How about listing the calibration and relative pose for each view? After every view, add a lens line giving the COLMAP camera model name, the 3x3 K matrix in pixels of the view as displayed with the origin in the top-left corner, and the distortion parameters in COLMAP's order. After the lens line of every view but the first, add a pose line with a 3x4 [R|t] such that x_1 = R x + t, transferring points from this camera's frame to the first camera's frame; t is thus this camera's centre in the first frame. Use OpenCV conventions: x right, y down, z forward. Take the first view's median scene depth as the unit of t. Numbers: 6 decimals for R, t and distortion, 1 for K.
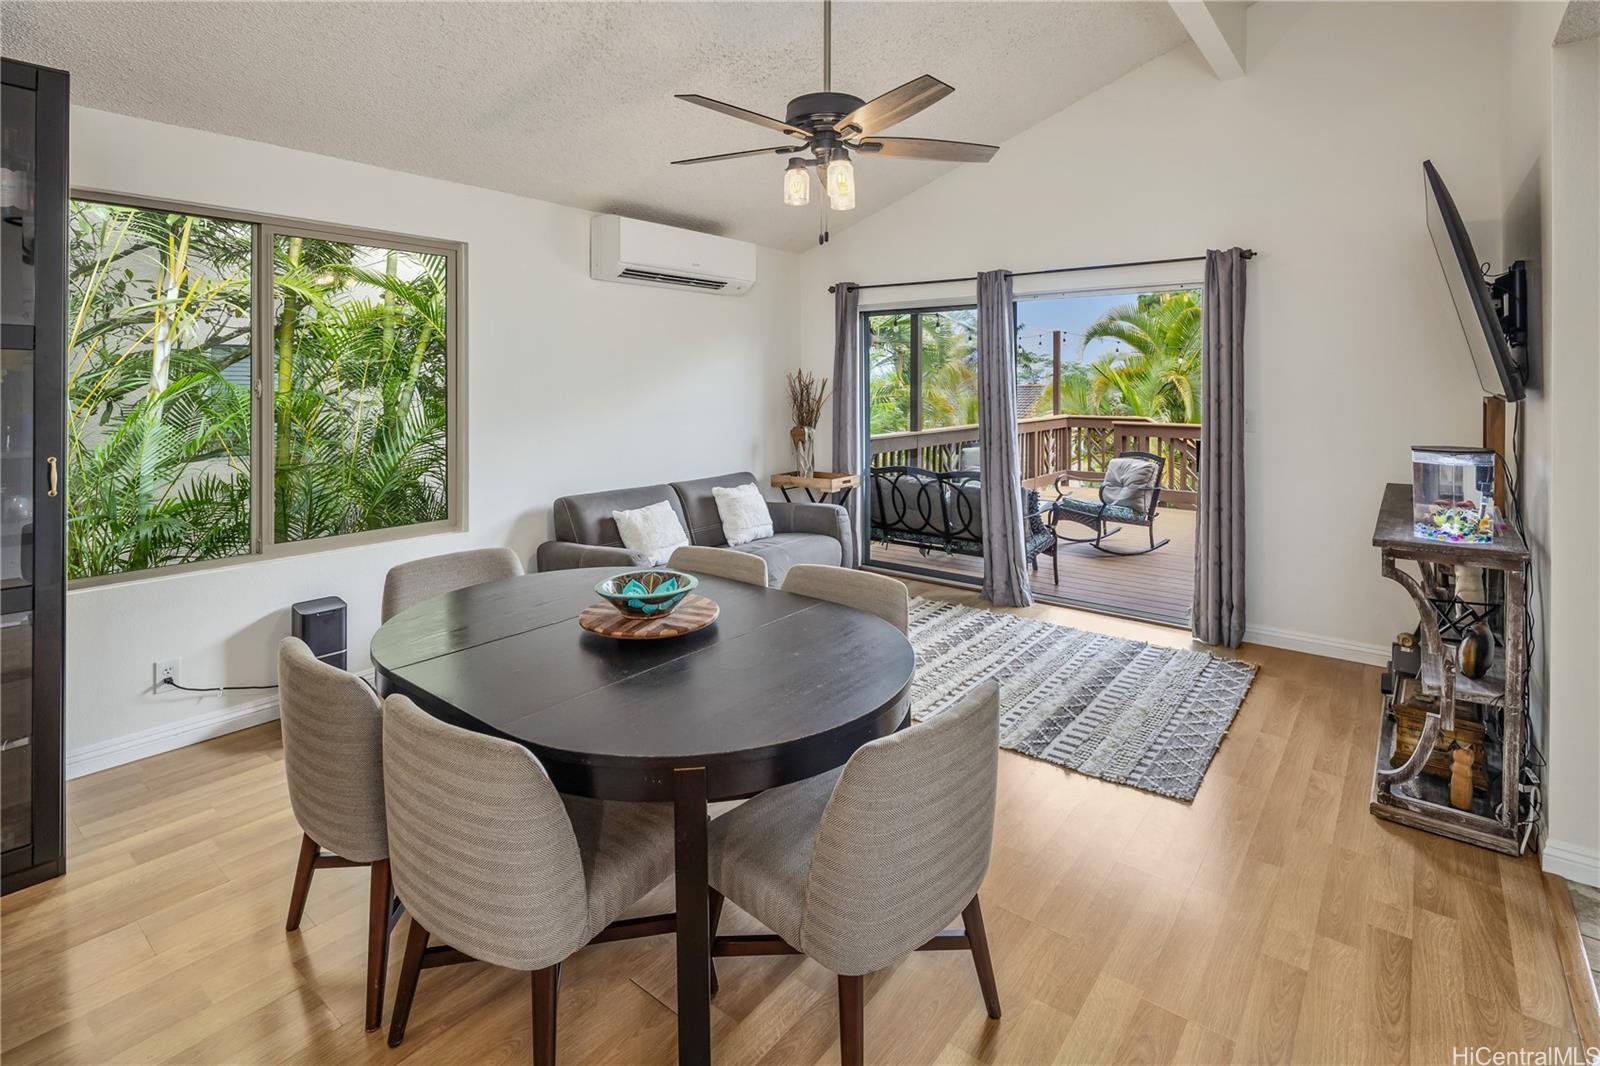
lens RADIAL K [[773.4, 0, 802.8], [0, 773.4, 379.1], [0, 0, 1]] dist [0.002034, -0.002795]
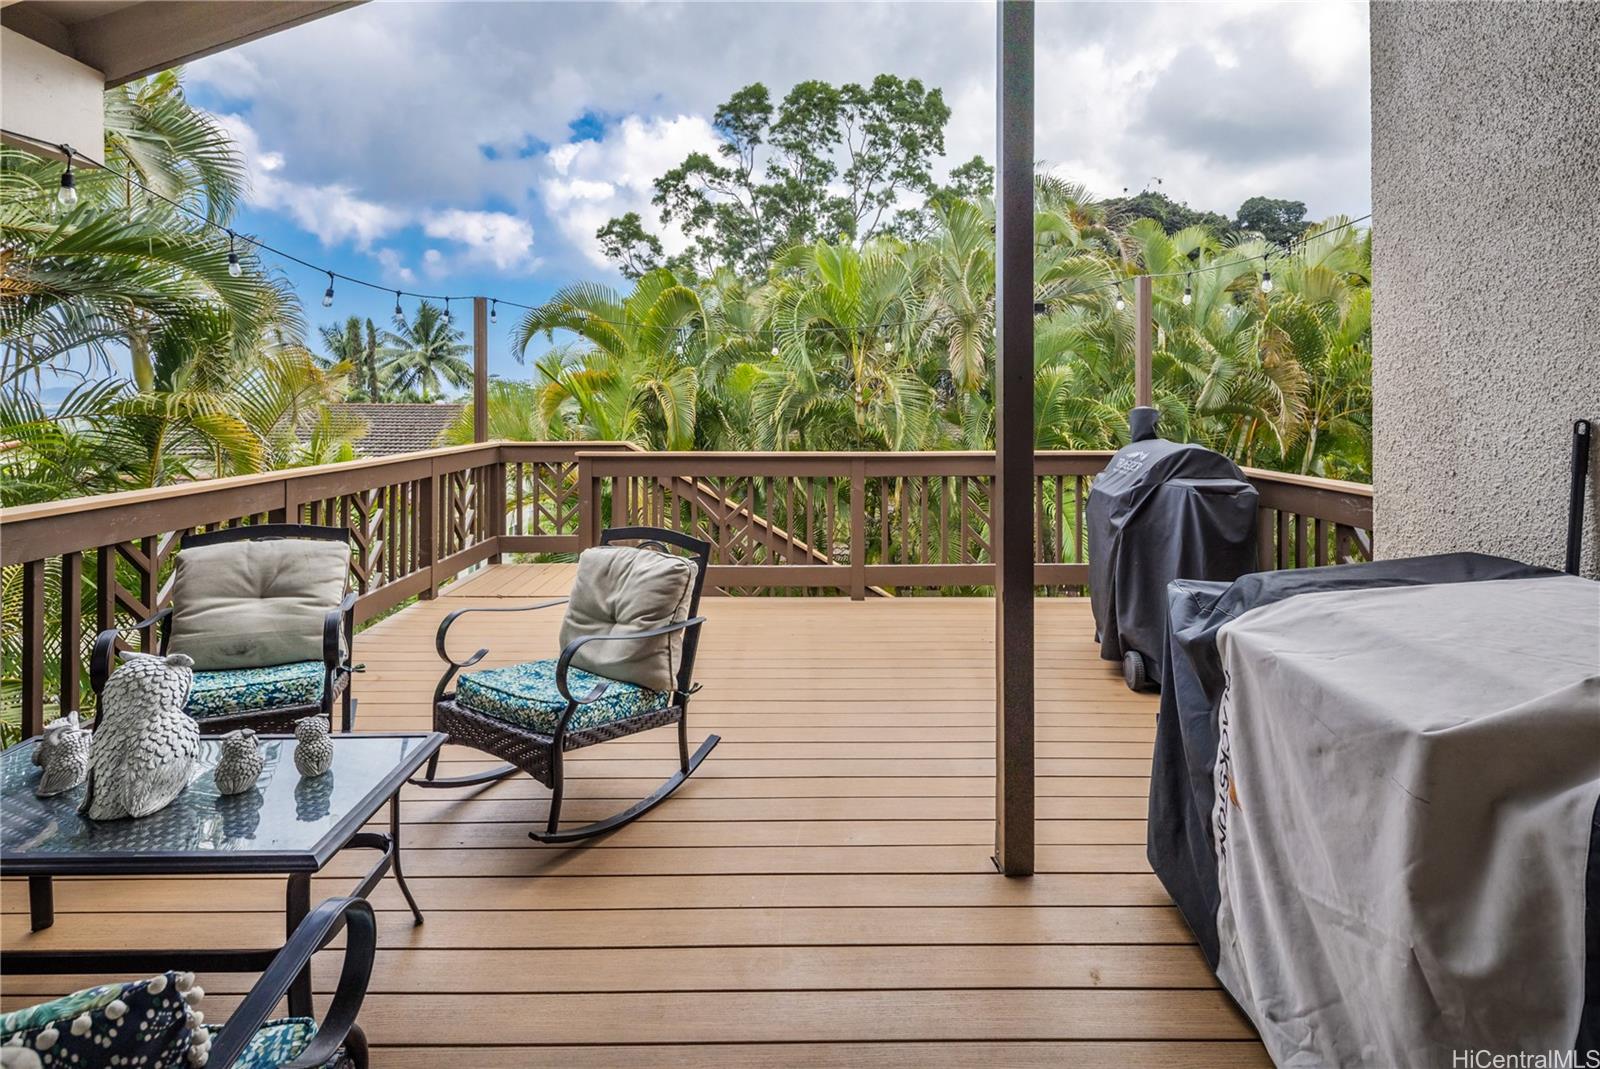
lens RADIAL K [[773.4, 0, 796.5], [0, 773.4, 404.9], [0, 0, 1]] dist [0.002034, -0.002795]
pose [[0.780205, -0.003481, 0.625514, 0.305982], [0.000689, 0.999989, 0.004706, 0.031584], [-0.625523, -0.003241, 0.780199, 0.809380]]
